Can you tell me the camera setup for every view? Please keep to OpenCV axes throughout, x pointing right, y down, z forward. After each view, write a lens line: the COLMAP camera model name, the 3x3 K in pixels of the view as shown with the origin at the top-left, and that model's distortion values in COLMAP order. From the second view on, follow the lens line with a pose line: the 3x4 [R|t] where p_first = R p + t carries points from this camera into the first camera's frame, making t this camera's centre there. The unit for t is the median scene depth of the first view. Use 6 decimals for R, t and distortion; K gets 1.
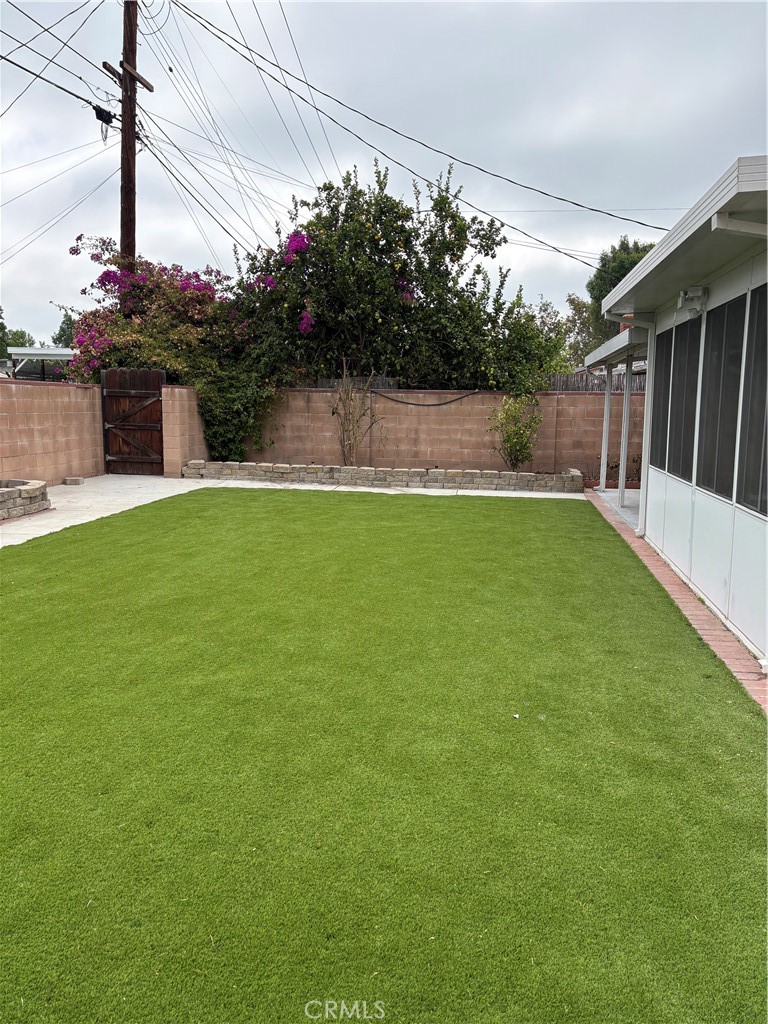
lens RADIAL K [[774.5, 0, 381.4], [0, 774.5, 534.1], [0, 0, 1]] dist [0.047070, -0.034781]
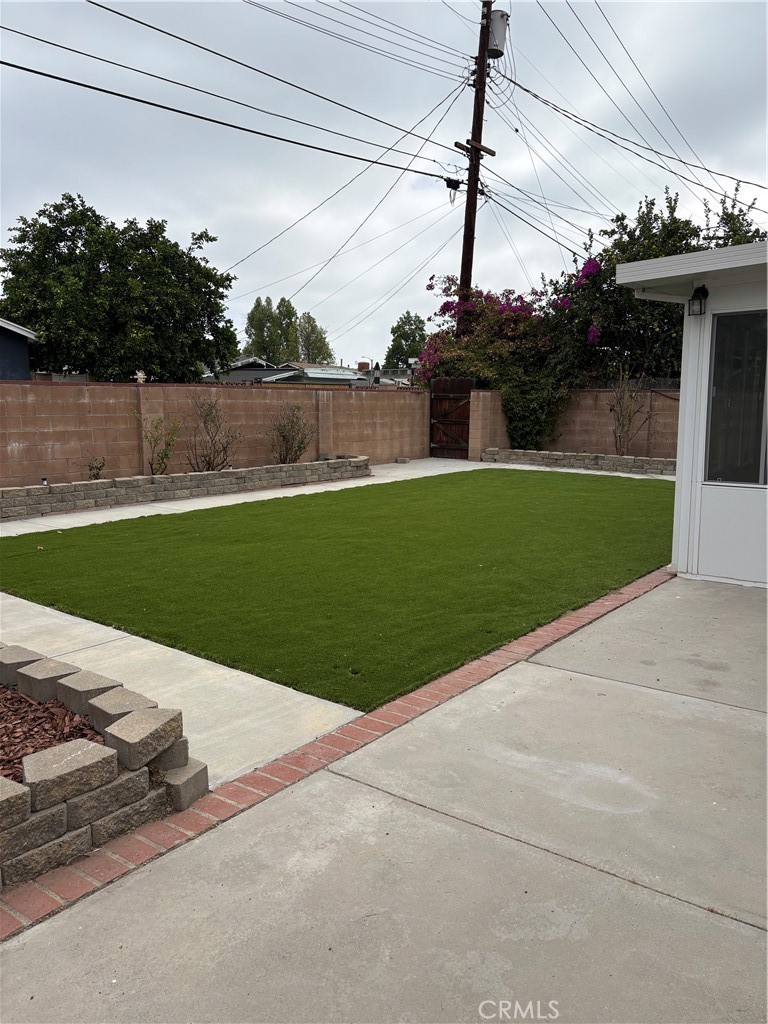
lens RADIAL K [[774.5, 0, 381.4], [0, 774.5, 534.1], [0, 0, 1]] dist [0.047070, -0.034781]
pose [[0.878551, 0.073366, -0.471980, 0.197559], [-0.073328, 0.997136, 0.018505, 0.033351], [0.471986, 0.018352, 0.881415, -0.191536]]
